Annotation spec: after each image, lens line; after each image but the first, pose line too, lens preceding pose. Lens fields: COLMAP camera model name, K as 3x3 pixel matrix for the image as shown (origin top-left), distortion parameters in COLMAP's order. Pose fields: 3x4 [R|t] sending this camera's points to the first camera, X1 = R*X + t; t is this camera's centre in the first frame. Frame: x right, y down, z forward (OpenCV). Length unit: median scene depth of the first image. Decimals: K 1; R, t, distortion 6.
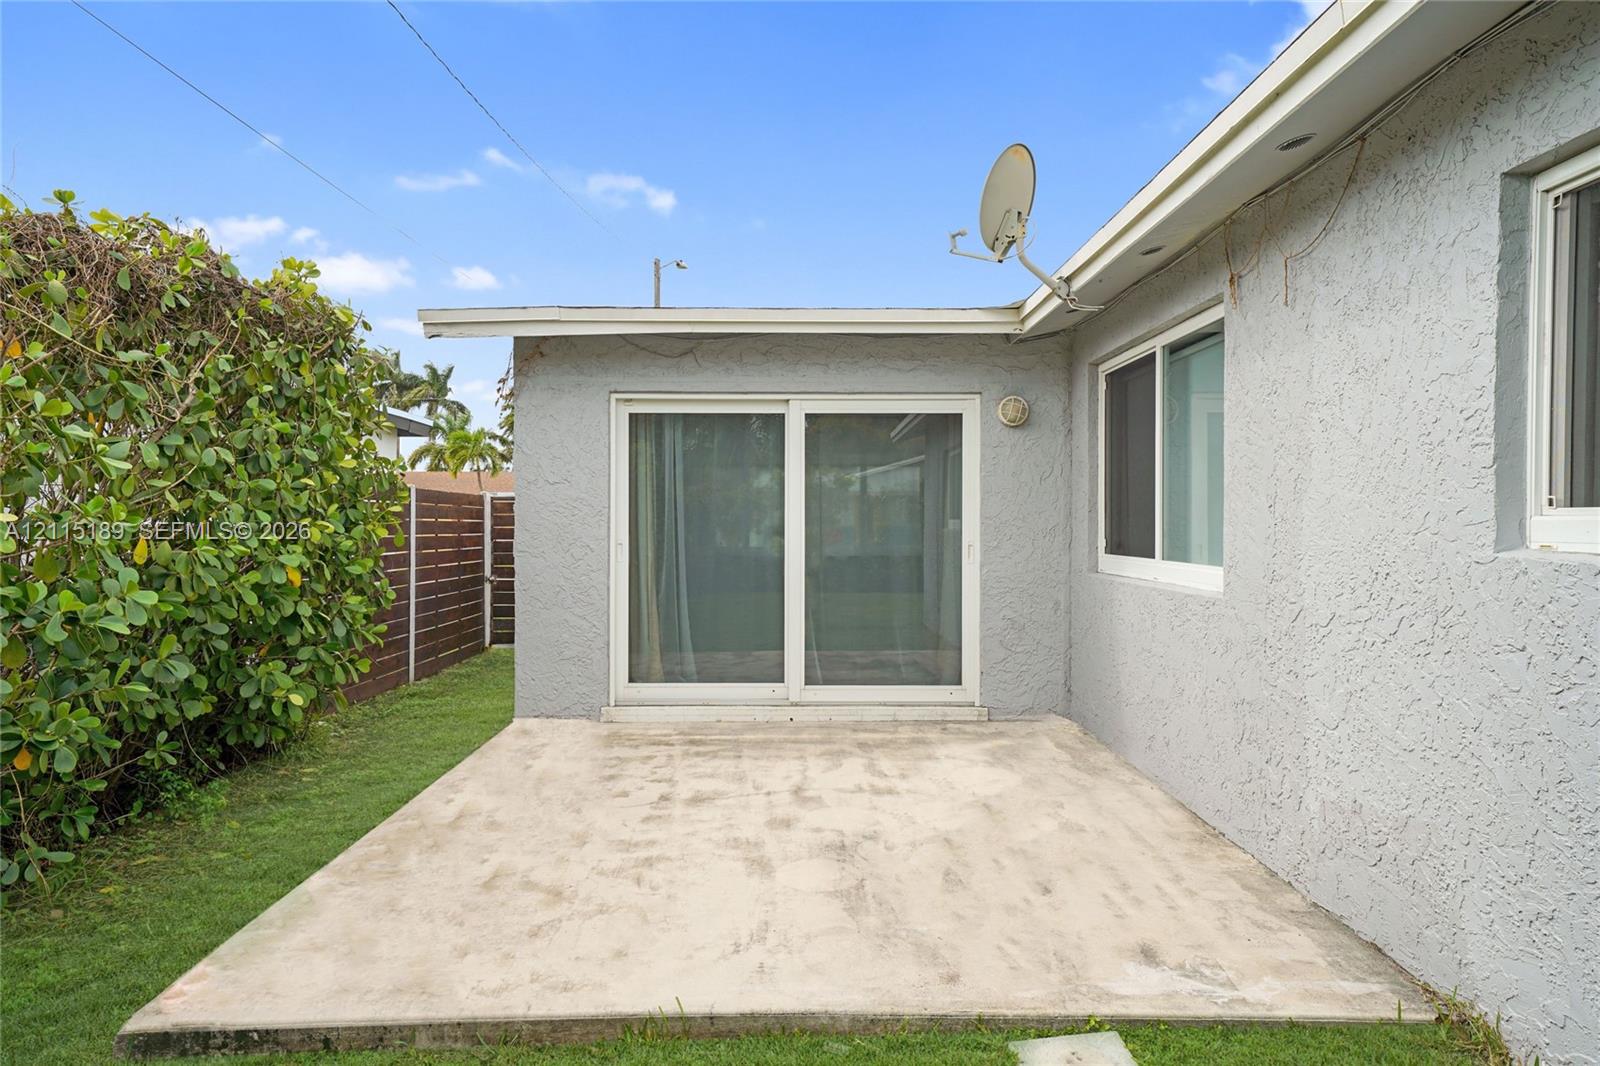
lens RADIAL K [[1026.4, 0, 800.6], [0, 1026.4, 532.8], [0, 0, 1]] dist [0.004714, 0.000176]
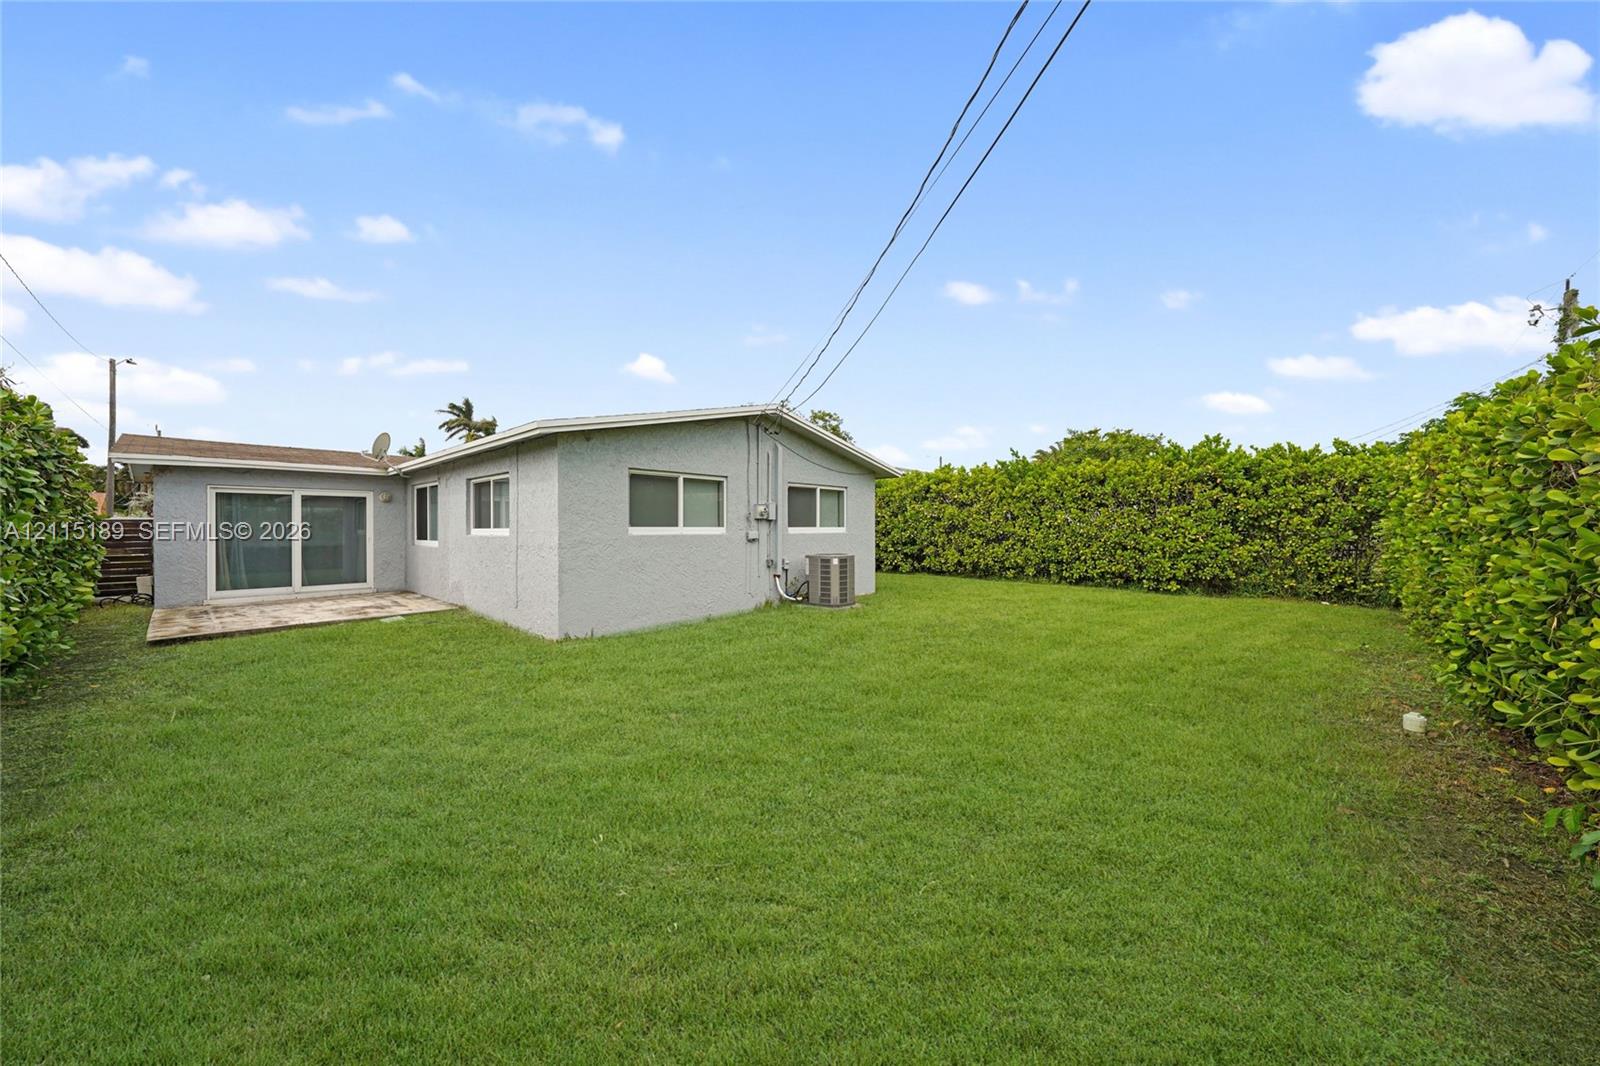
lens RADIAL K [[578.4, 0, 799.5], [0, 578.4, 533.4], [0, 0, 1]] dist [0.001807, 0.000485]
pose [[0.694068, -0.010759, 0.719829, -0.210221], [0.012558, 0.999917, 0.002836, 0.008951], [-0.719800, 0.007071, 0.694146, -1.254551]]
